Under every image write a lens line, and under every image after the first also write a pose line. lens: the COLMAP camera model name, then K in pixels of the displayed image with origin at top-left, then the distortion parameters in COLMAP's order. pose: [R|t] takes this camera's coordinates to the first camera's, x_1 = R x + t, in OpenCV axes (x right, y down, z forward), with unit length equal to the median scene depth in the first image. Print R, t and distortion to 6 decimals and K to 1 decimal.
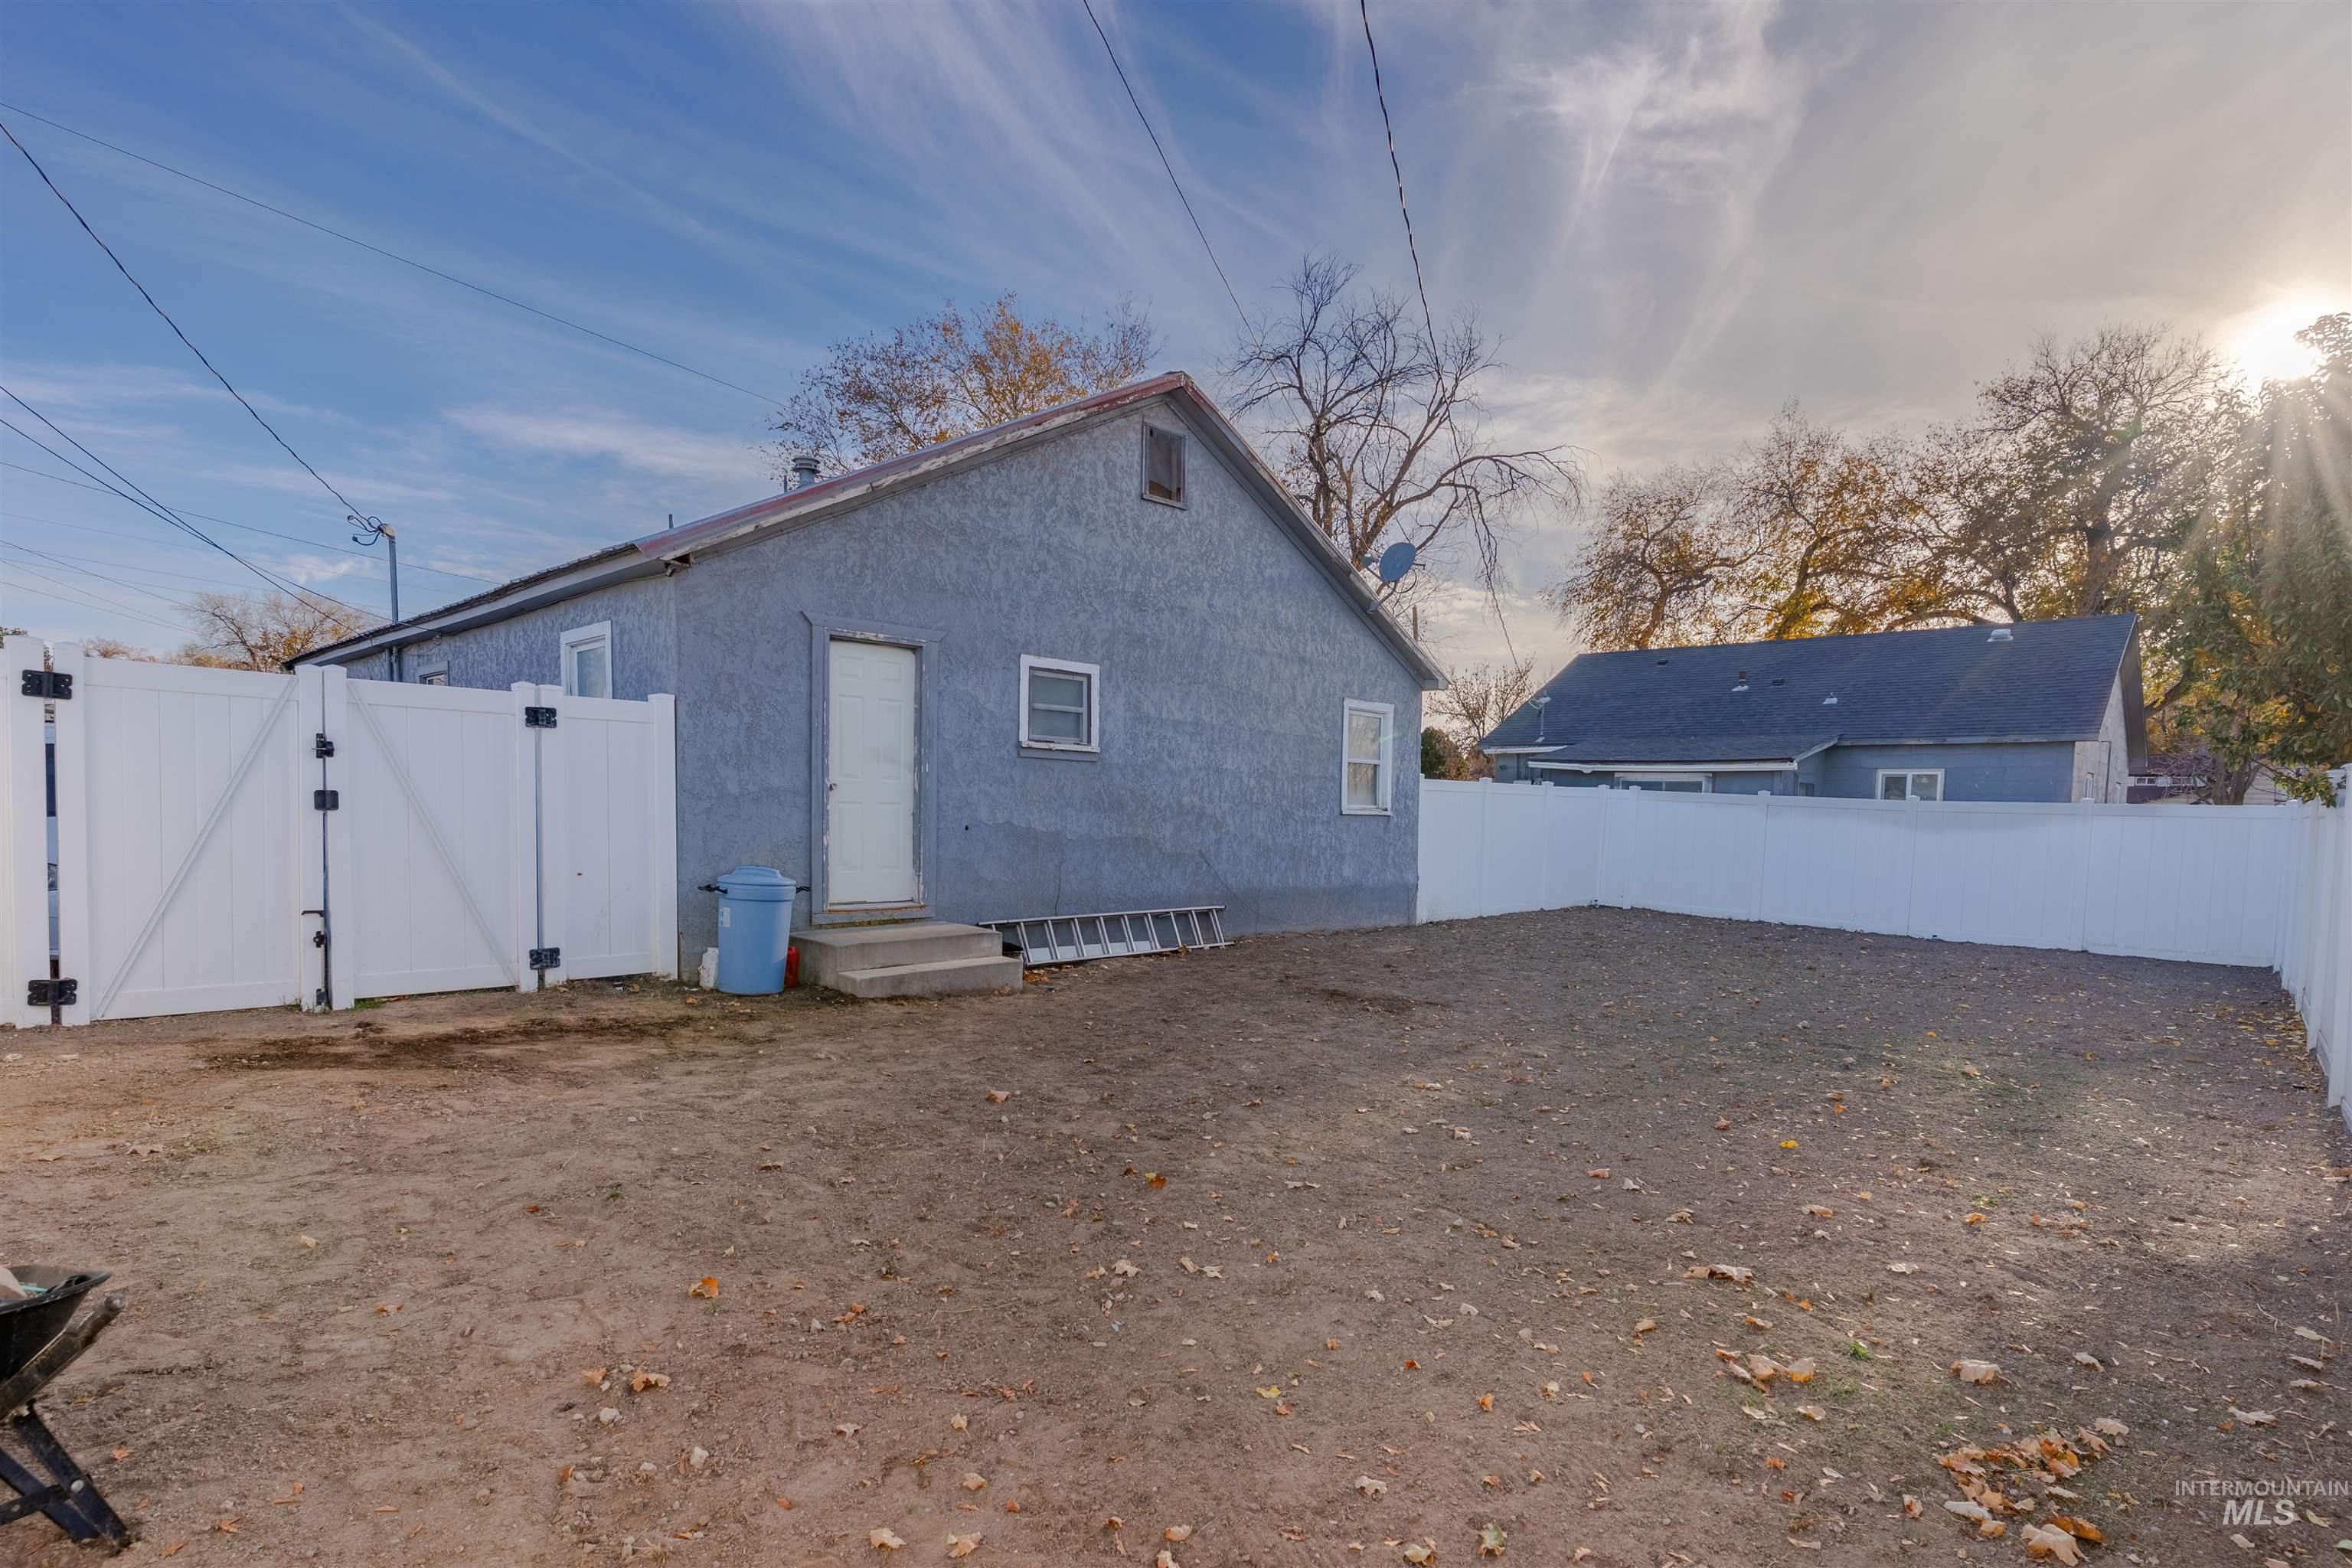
lens RADIAL K [[1210.3, 0, 1176.0], [0, 1210.3, 784.0], [0, 0, 1]] dist [-0.001604, 0.000157]
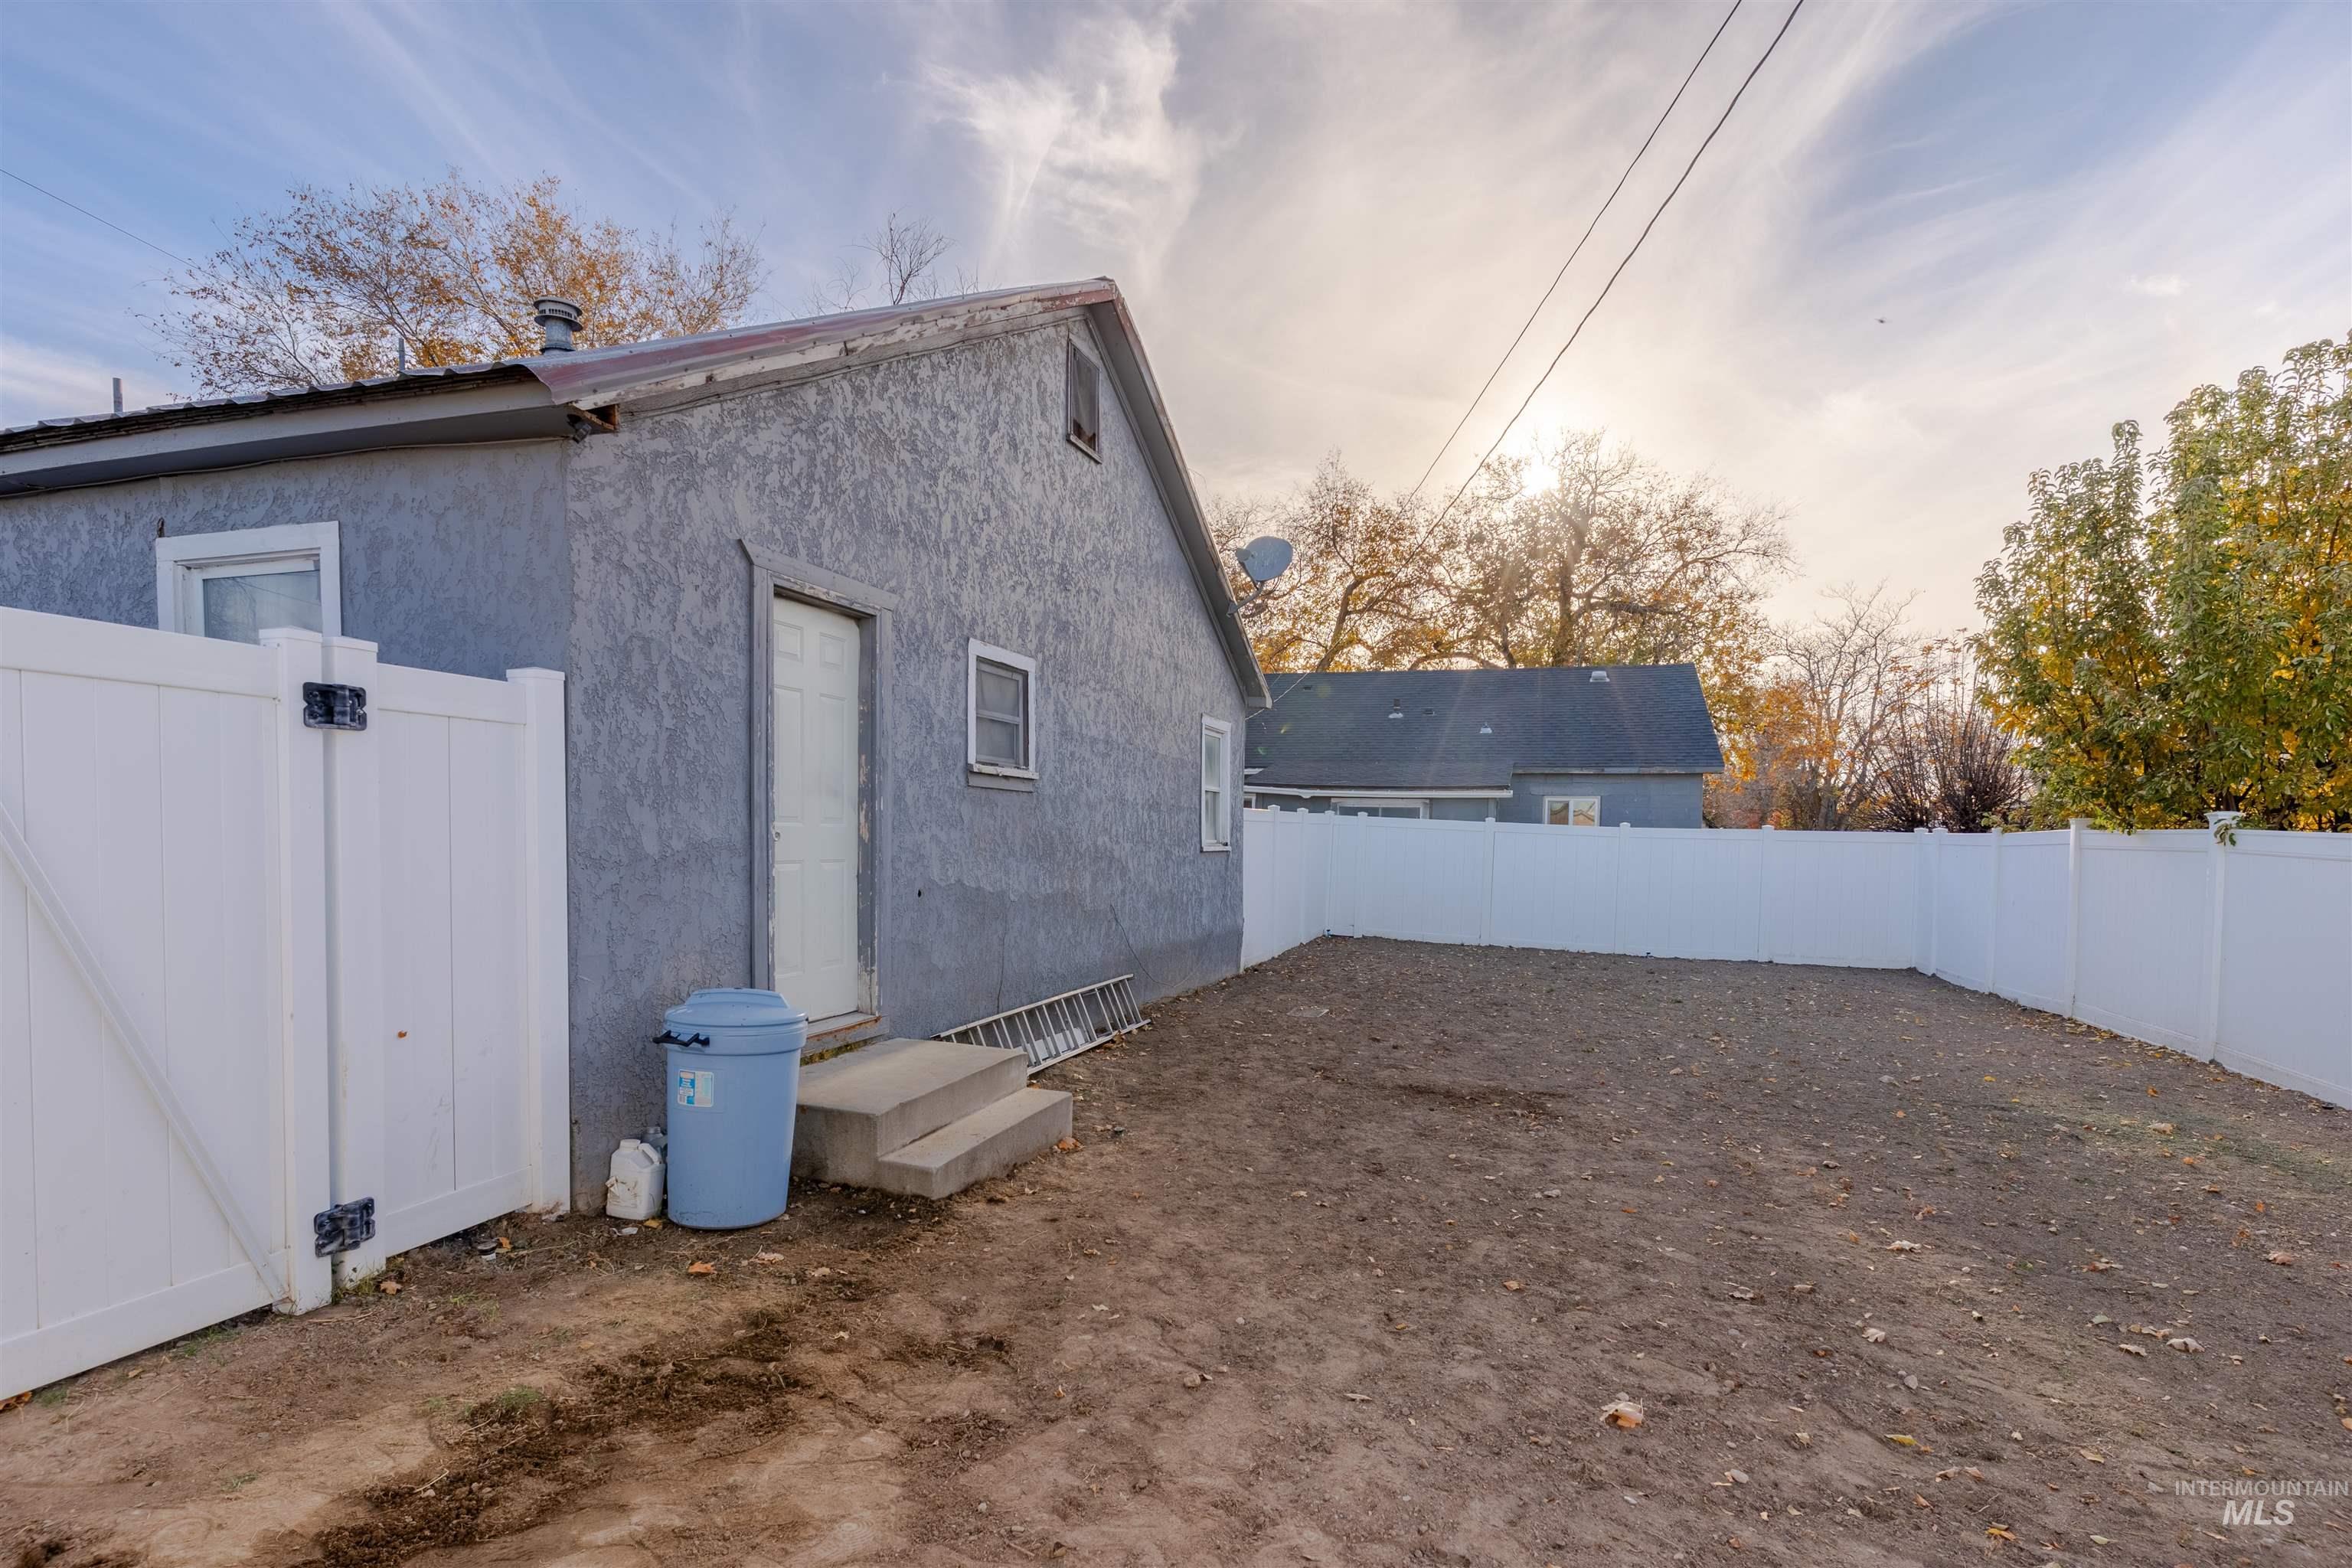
lens RADIAL K [[1186.8, 0, 1133.6], [0, 1186.8, 806.0], [0, 0, 1]] dist [0.000196, 0.000679]
pose [[0.898152, 0.000142, 0.439686, -0.356785], [-0.004110, 0.999959, 0.008073, -0.017564], [-0.439667, -0.009058, 0.898115, 0.363893]]
